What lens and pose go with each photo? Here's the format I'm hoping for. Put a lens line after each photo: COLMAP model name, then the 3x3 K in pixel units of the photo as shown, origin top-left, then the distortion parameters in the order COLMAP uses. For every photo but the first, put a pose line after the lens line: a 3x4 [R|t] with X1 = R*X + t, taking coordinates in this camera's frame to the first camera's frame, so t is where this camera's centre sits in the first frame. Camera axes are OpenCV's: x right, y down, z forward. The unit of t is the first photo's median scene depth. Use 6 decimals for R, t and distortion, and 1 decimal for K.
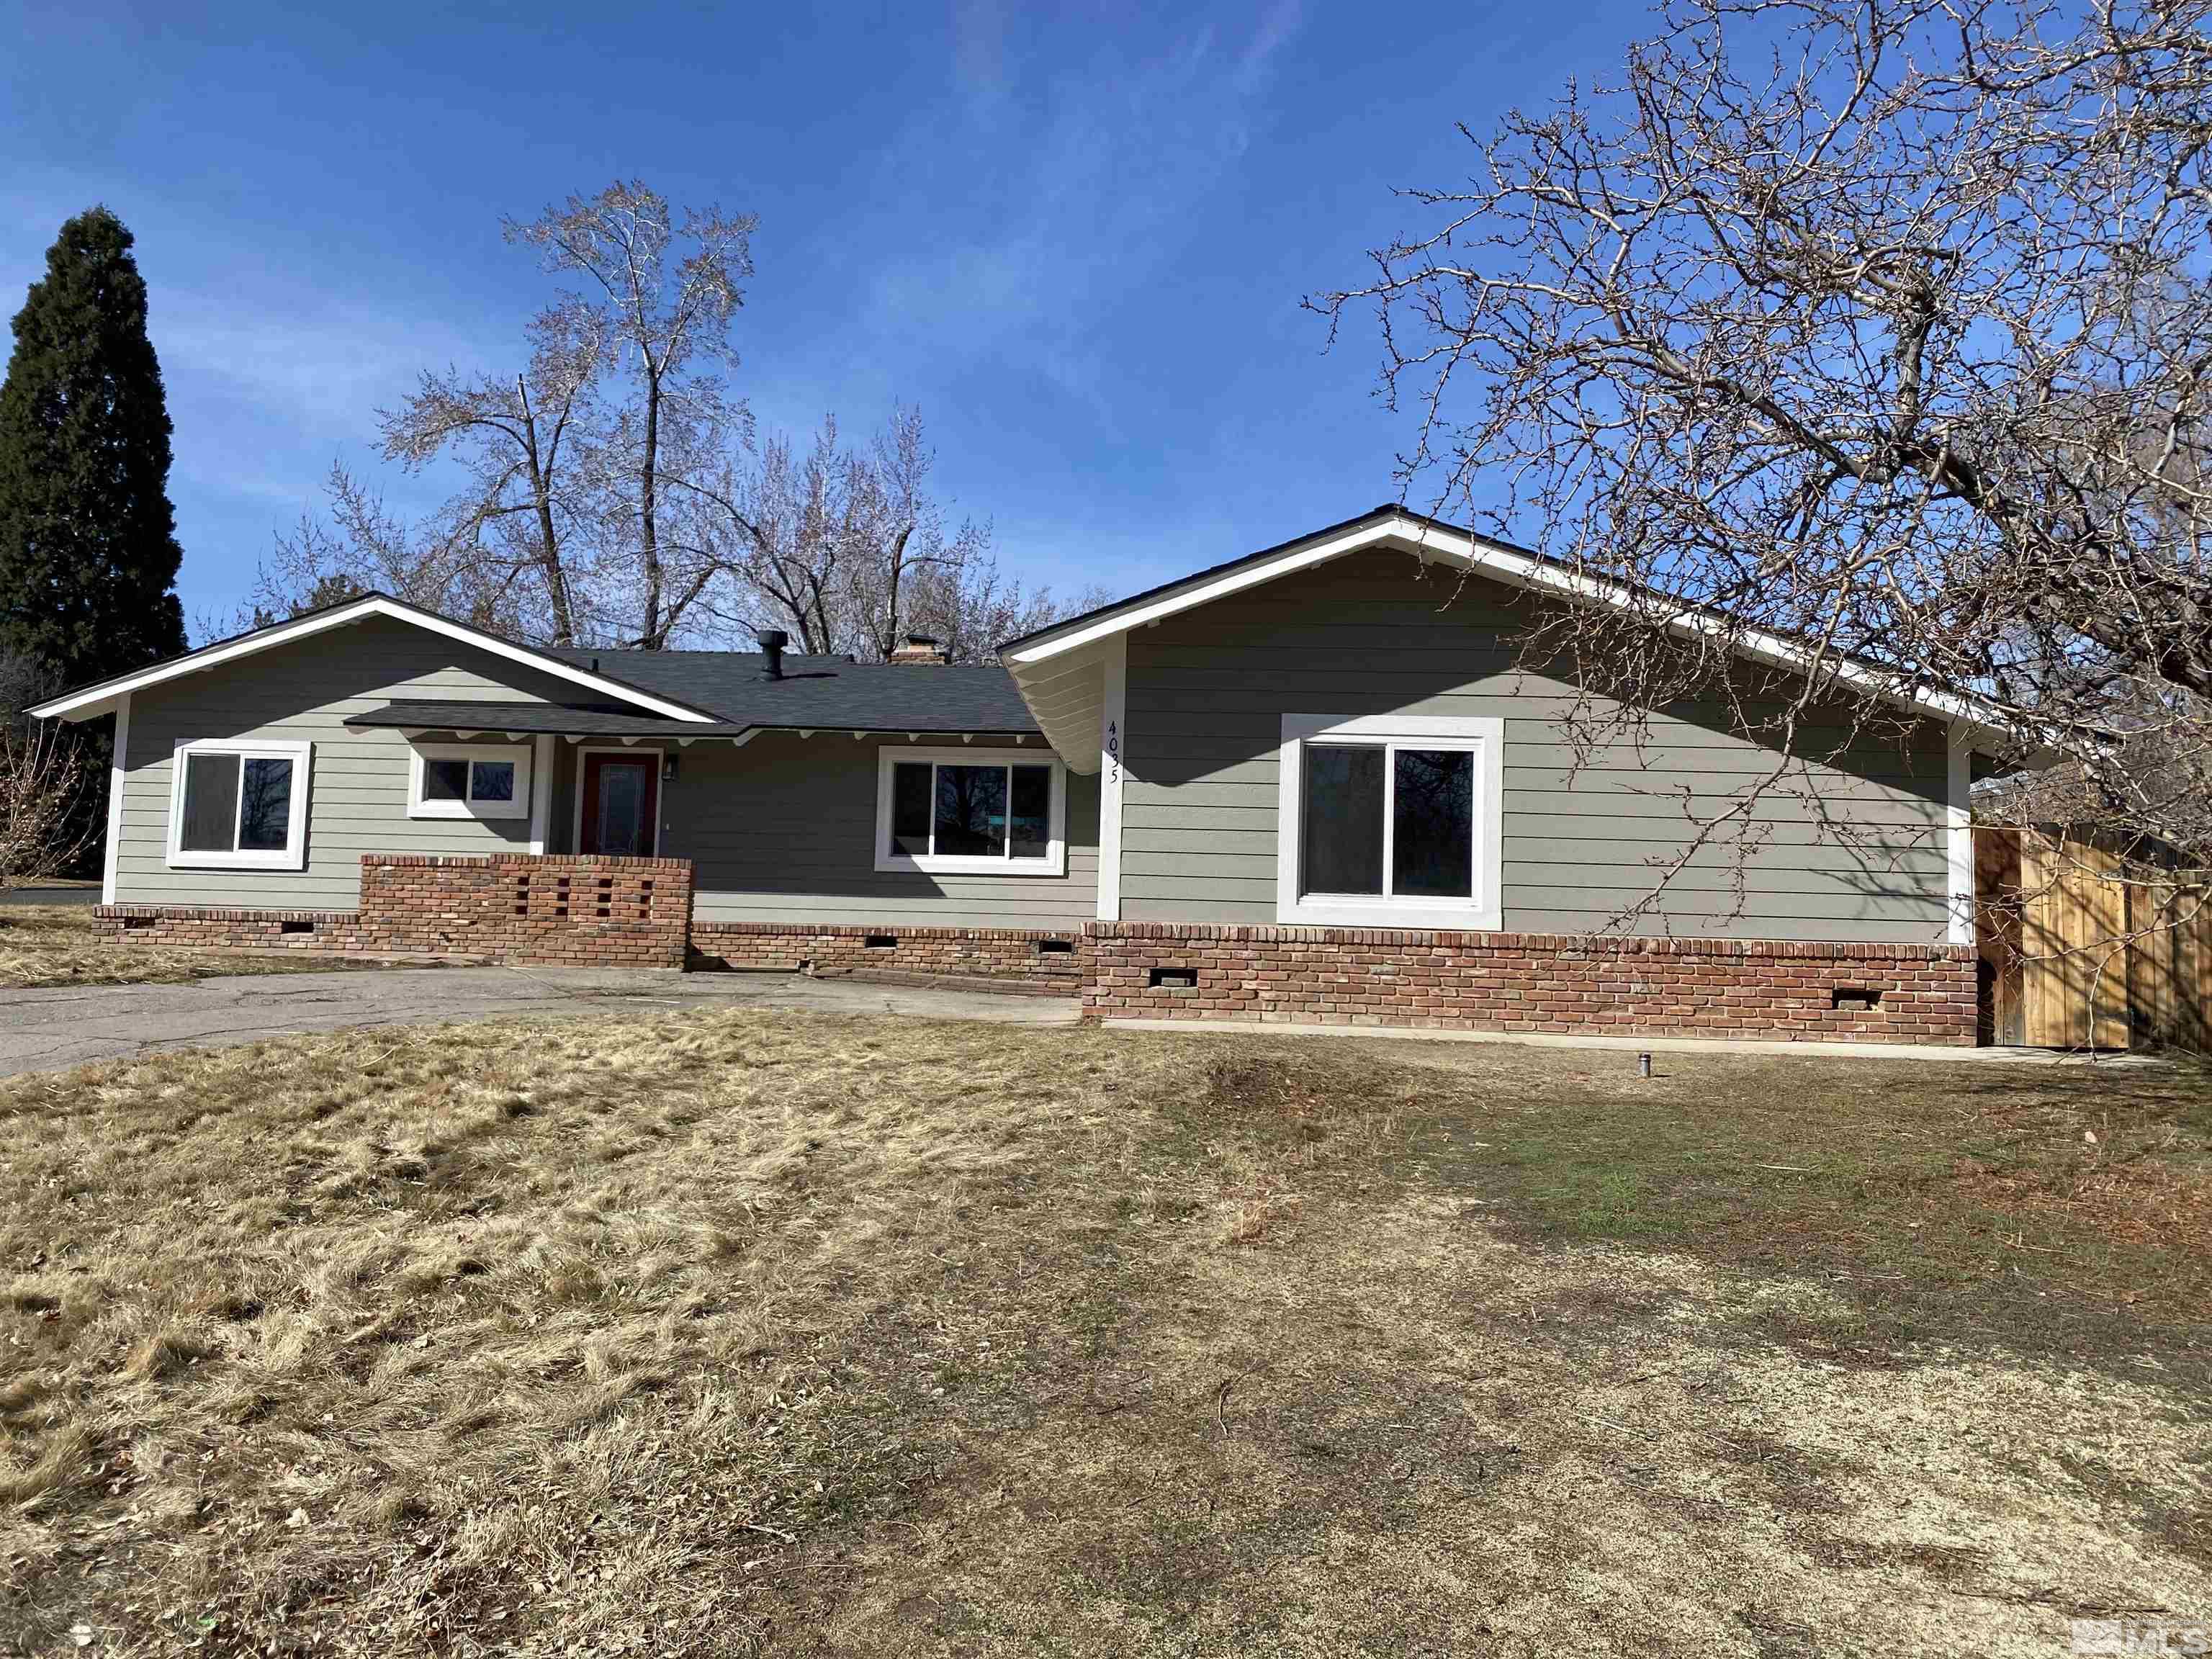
lens RADIAL K [[1753.8, 0, 1108.2], [0, 1753.8, 833.9], [0, 0, 1]] dist [0.001645, -0.001799]
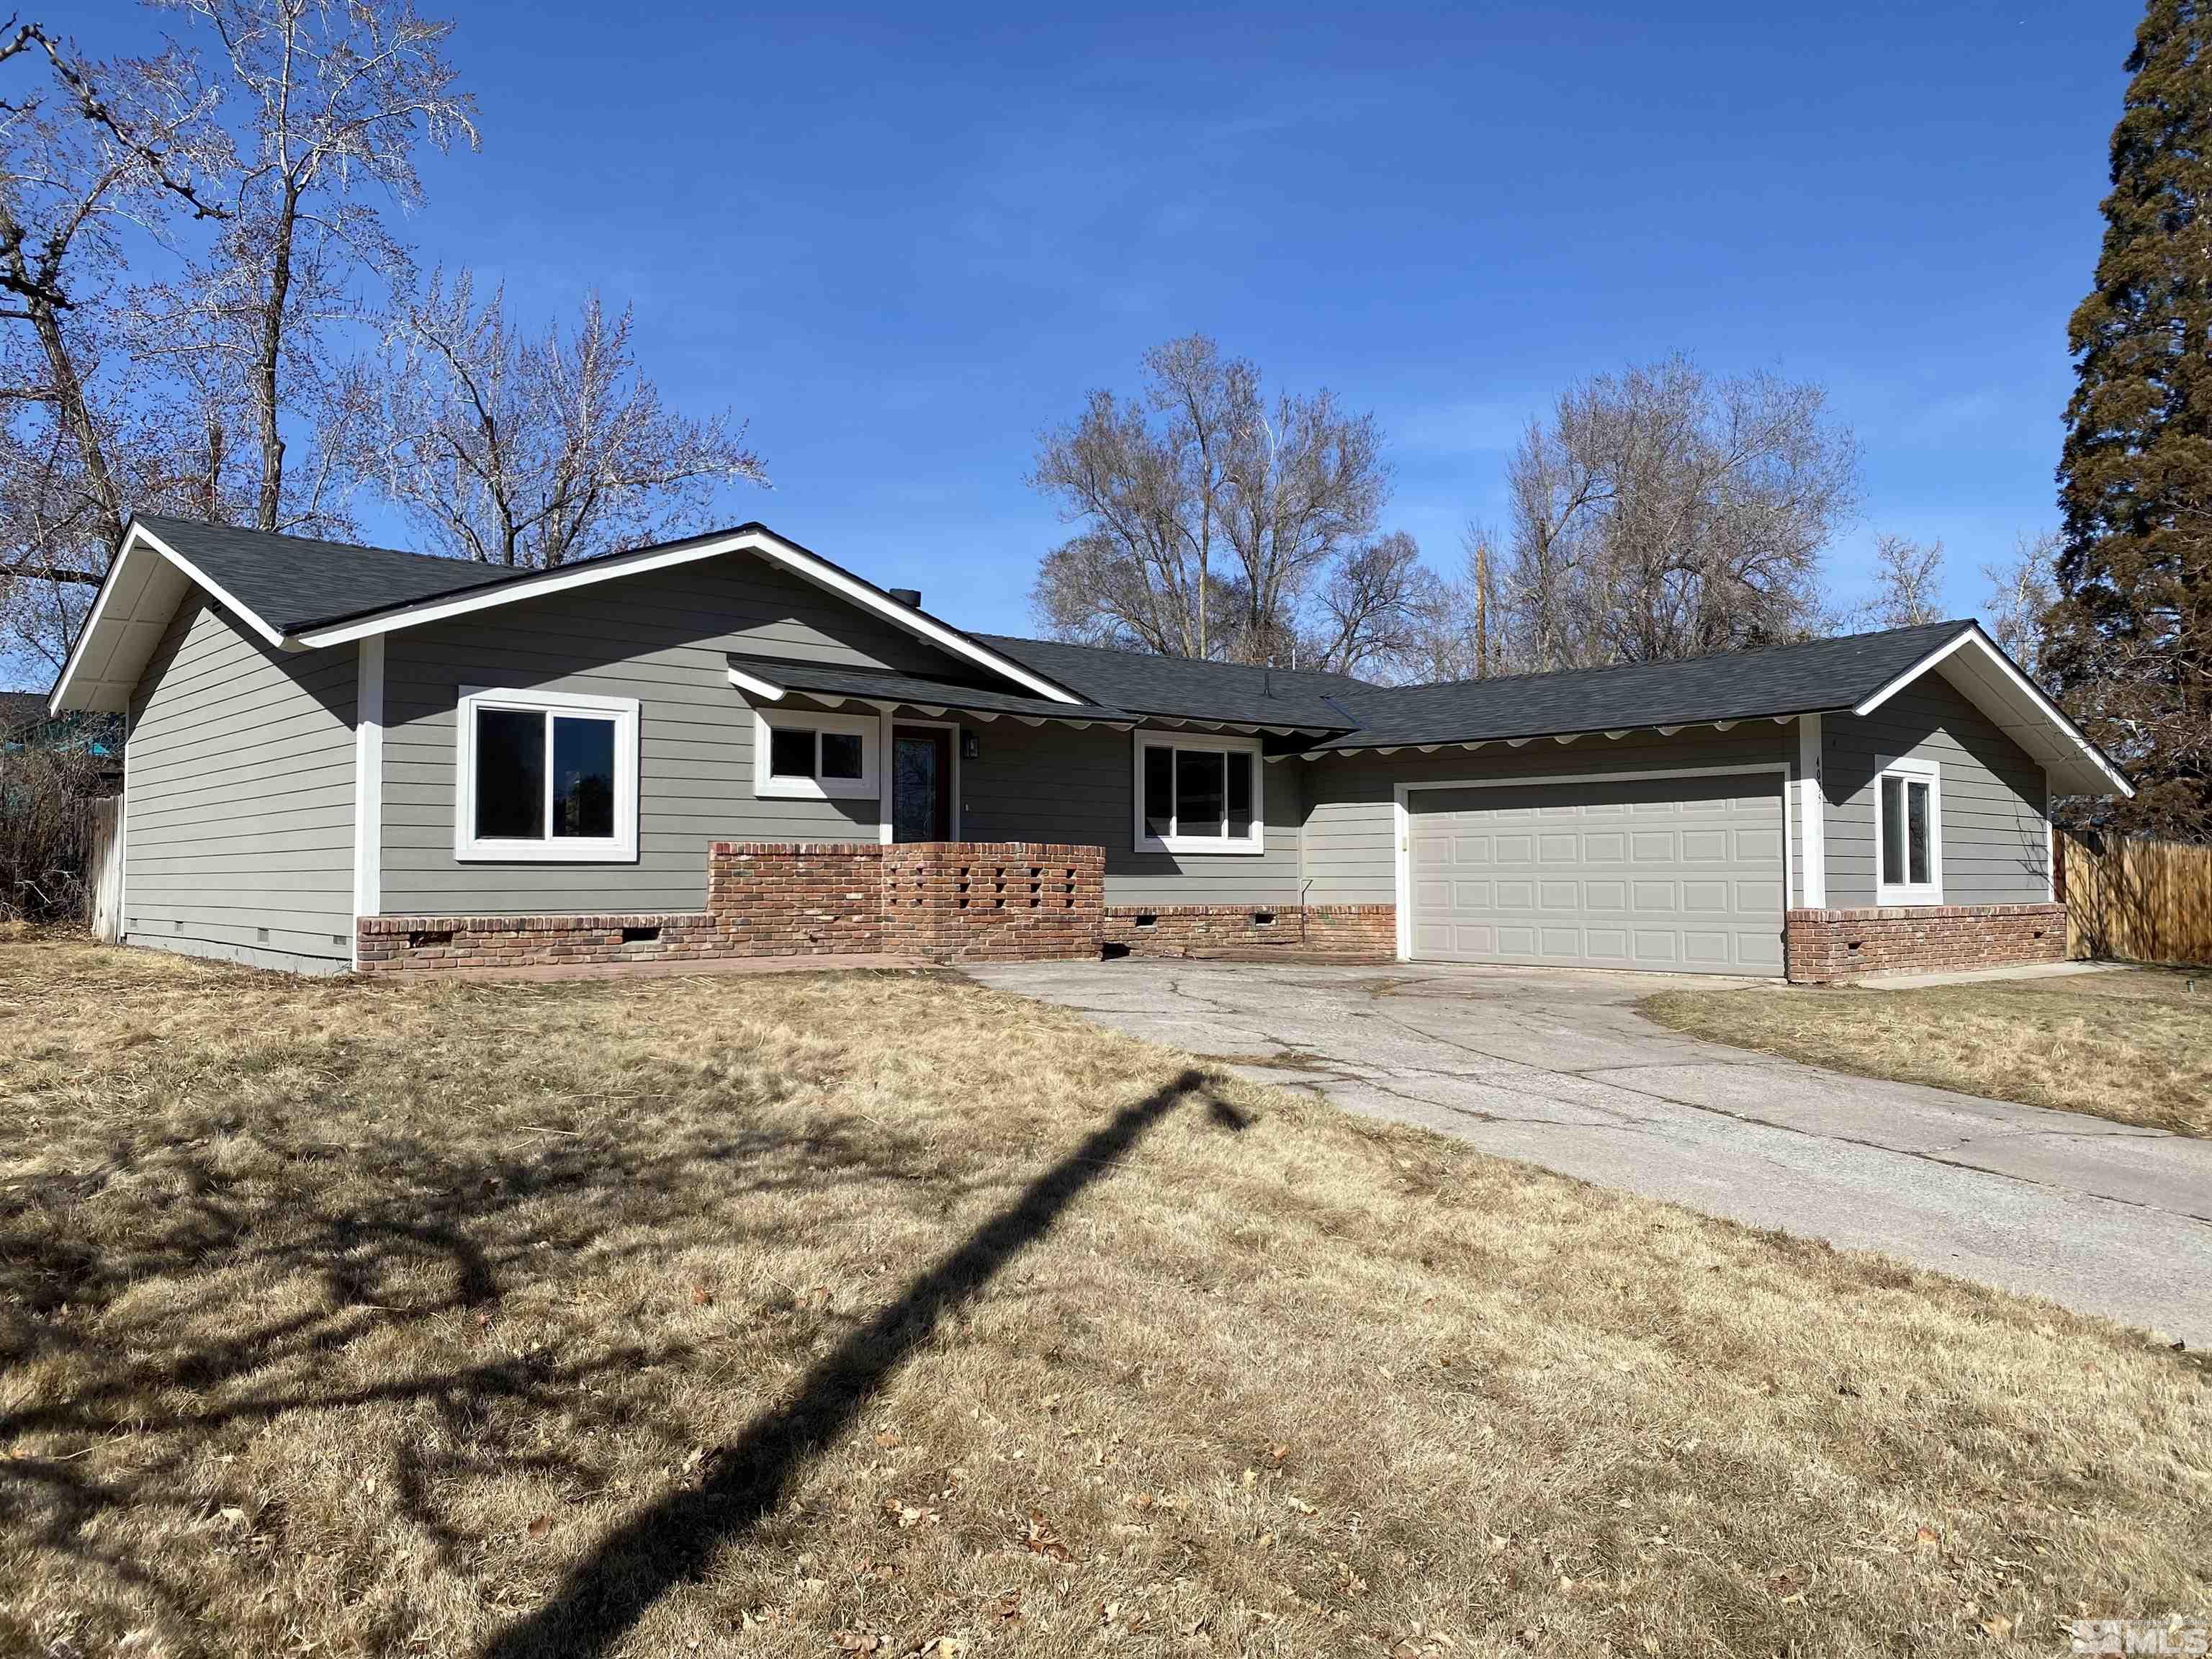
lens RADIAL K [[1753.8, 0, 1104.9], [0, 1753.8, 820.0], [0, 0, 1]] dist [0.001645, -0.001799]
pose [[0.699374, -0.002373, 0.714752, -0.881772], [-0.018681, 0.999592, 0.021598, -0.019451], [-0.714511, -0.028458, 0.699045, 0.297442]]
